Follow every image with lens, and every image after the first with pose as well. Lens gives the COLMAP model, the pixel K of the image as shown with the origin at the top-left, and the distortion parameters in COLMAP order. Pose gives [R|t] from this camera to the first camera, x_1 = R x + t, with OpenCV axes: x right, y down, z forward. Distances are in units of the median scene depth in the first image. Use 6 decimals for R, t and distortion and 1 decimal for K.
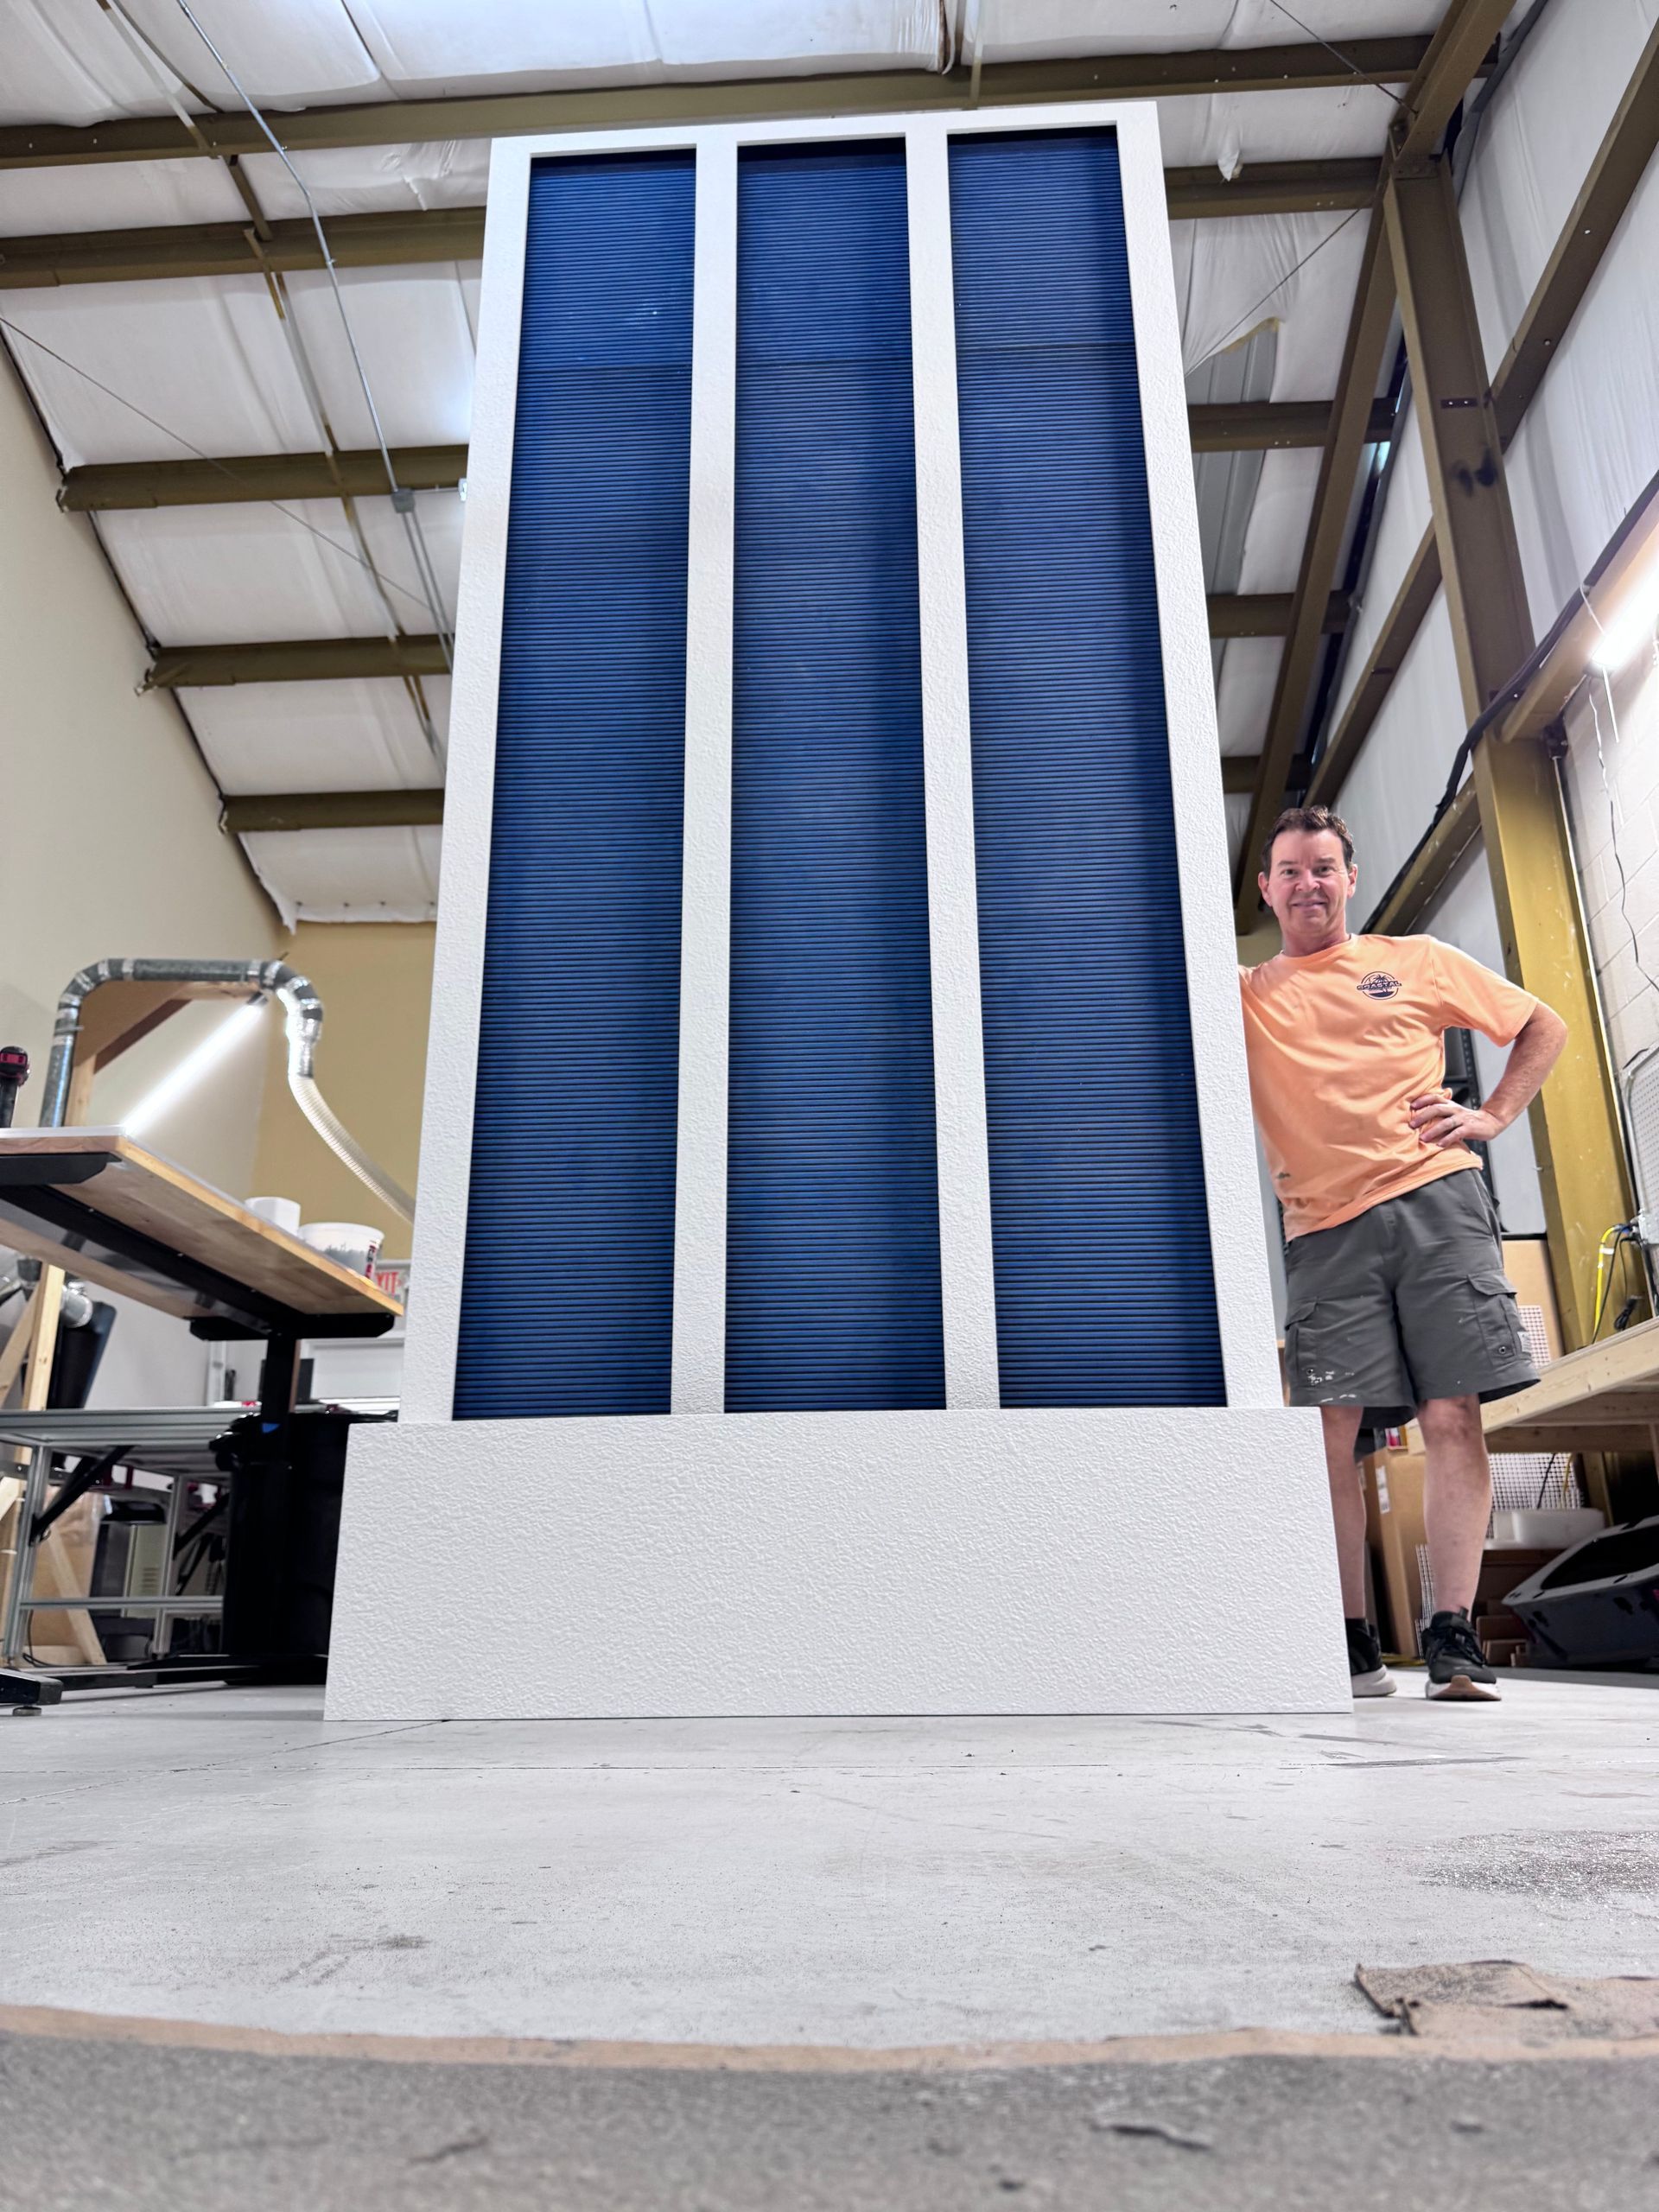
lens RADIAL K [[1571.1, 0, 828.2], [0, 1571.1, 1114.6], [0, 0, 1]] dist [-0.022188, 0.009981]
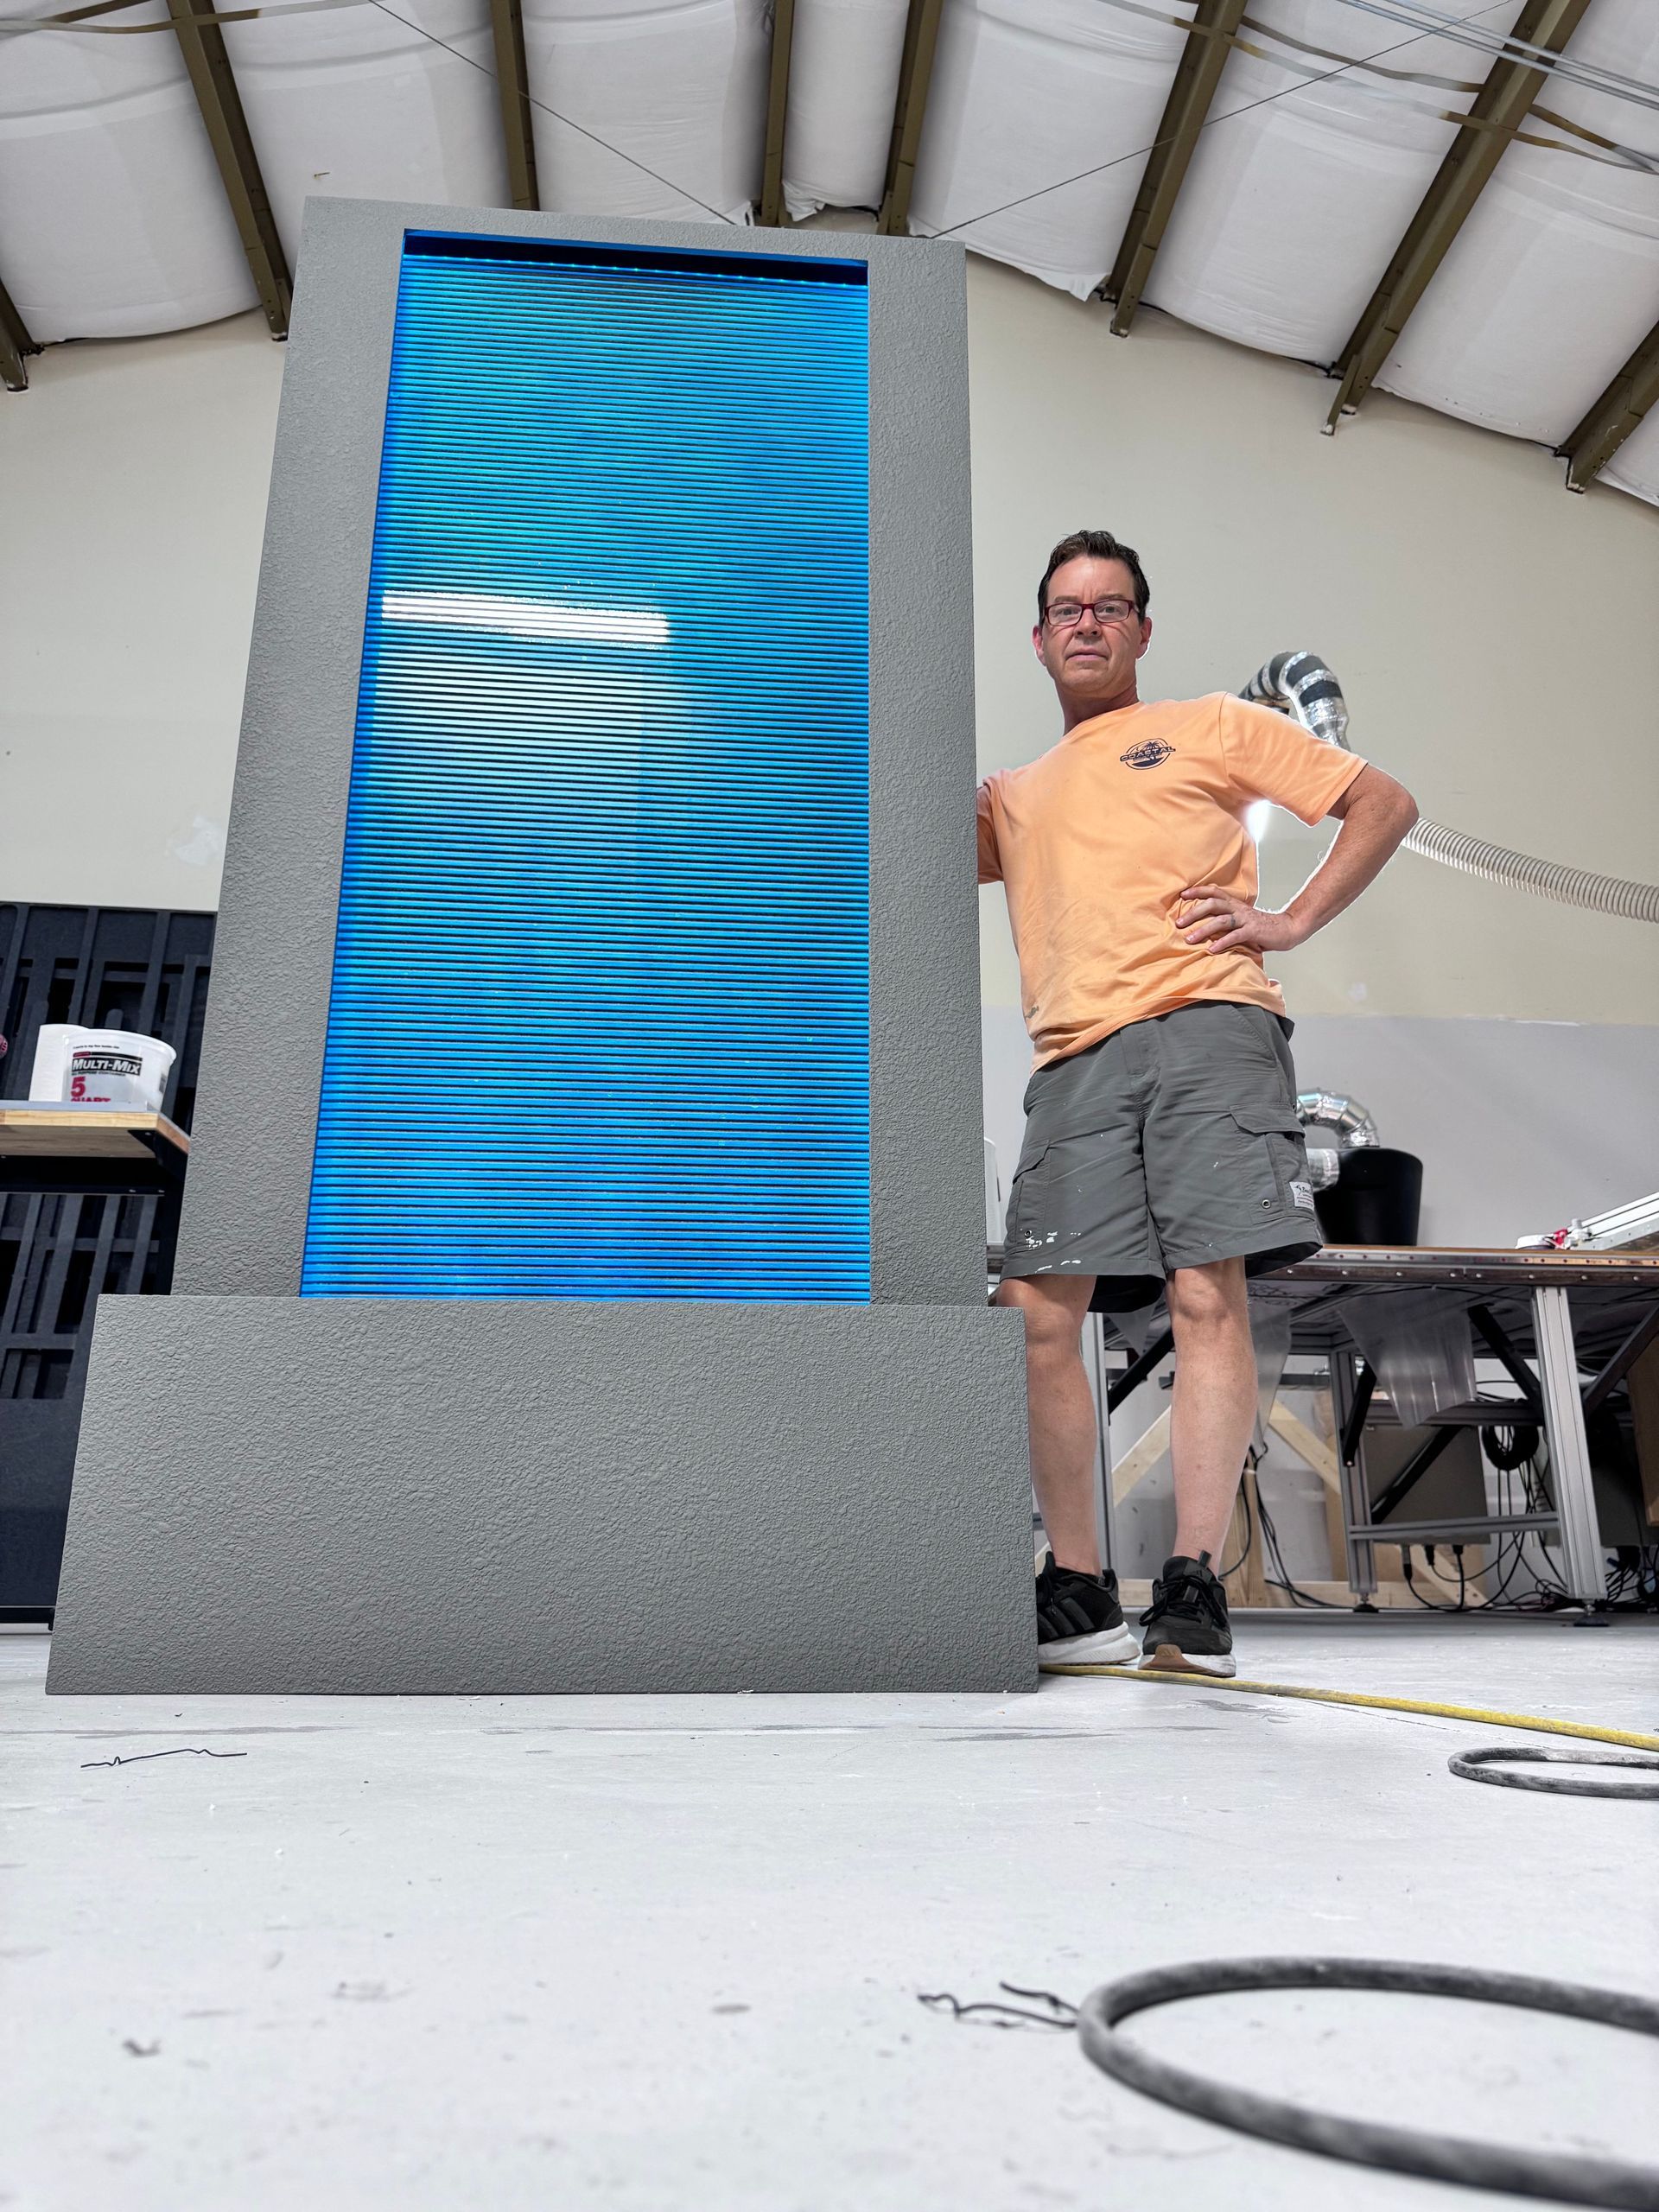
lens RADIAL K [[1571.1, 0, 829.8], [0, 1571.1, 1106.7], [0, 0, 1]] dist [-0.022188, 0.009981]
pose [[0.155809, -0.281620, -0.946791, 0.190295], [0.306126, 0.925073, -0.224782, 0.158309], [0.939154, -0.254814, 0.230346, 0.468183]]
